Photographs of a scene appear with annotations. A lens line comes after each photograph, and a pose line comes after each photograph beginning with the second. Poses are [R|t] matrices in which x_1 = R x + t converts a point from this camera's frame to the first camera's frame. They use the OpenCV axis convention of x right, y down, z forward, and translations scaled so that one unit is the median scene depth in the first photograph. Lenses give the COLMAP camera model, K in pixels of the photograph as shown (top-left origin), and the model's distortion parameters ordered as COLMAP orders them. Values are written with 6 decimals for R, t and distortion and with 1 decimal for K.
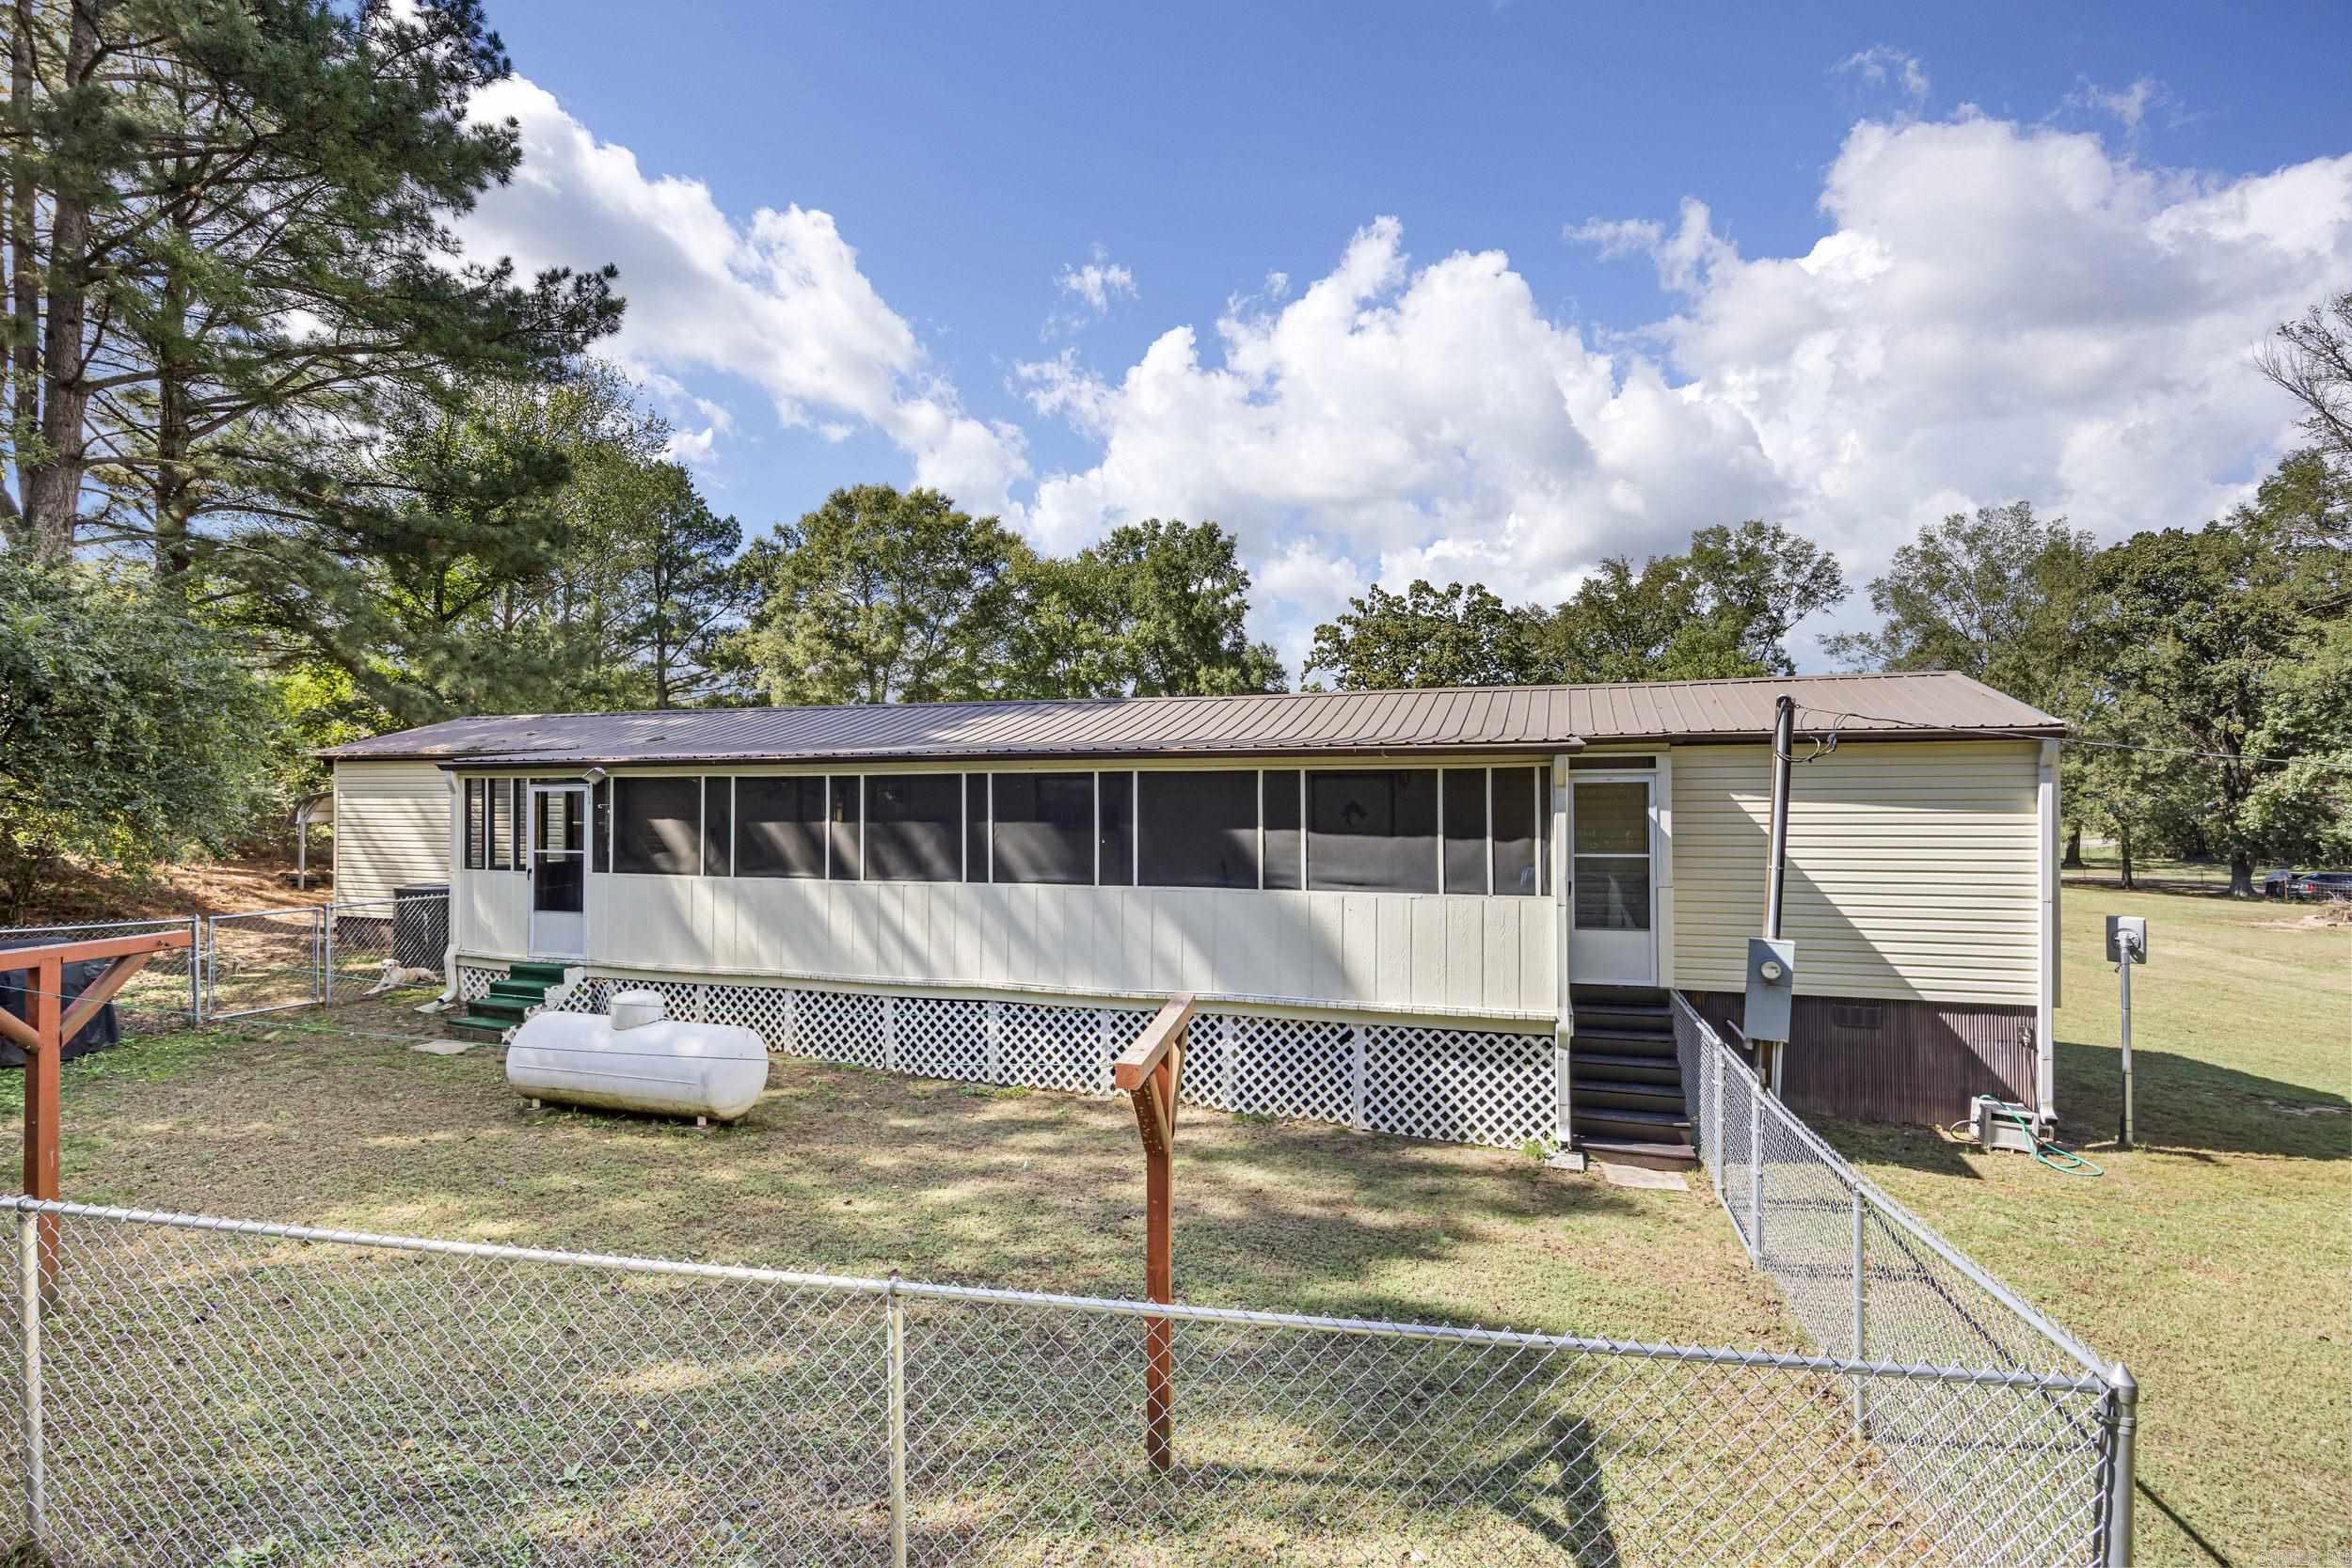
lens RADIAL K [[1046.8, 0, 1180.4], [0, 1046.8, 764.5], [0, 0, 1]] dist [0.000562, 0.000195]
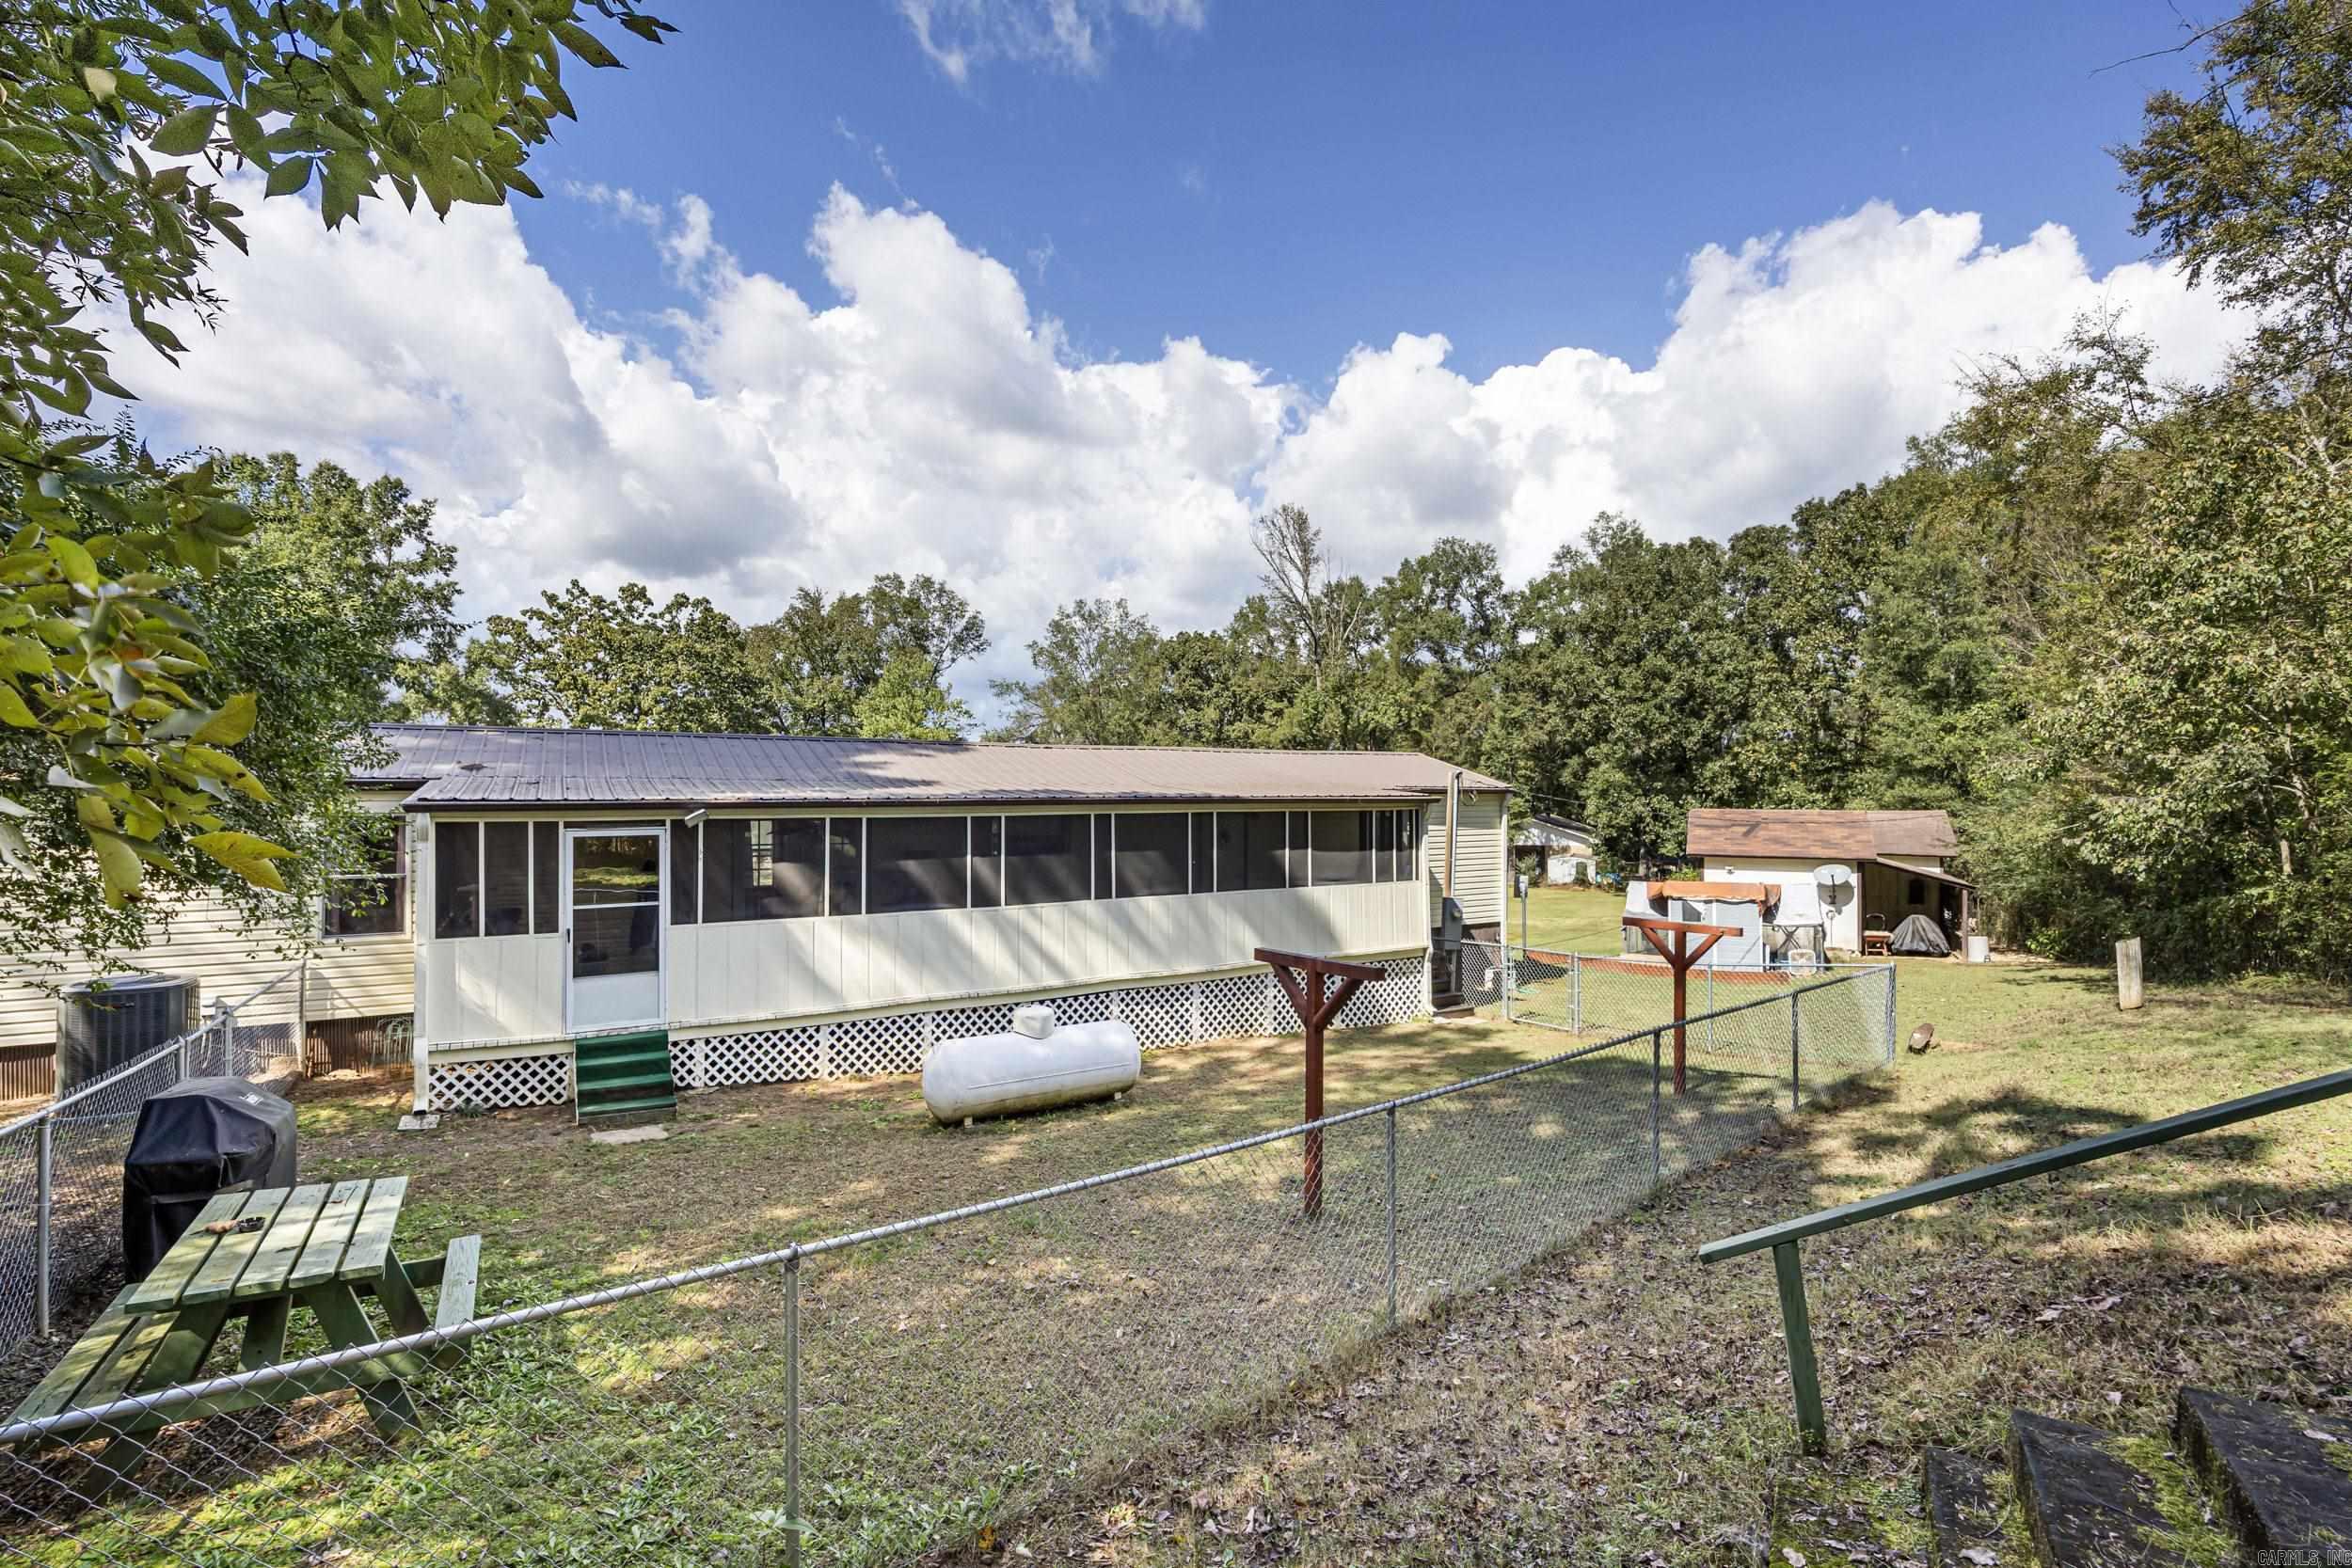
lens RADIAL K [[1089.1, 0, 1166.8], [0, 1089.1, 796.7], [0, 0, 1]] dist [0.004189, 0.000073]
pose [[0.656210, 0.002229, 0.754575, -1.087533], [-0.014543, 0.999847, 0.009693, -0.025238], [-0.754438, -0.017334, 0.656143, 0.071322]]
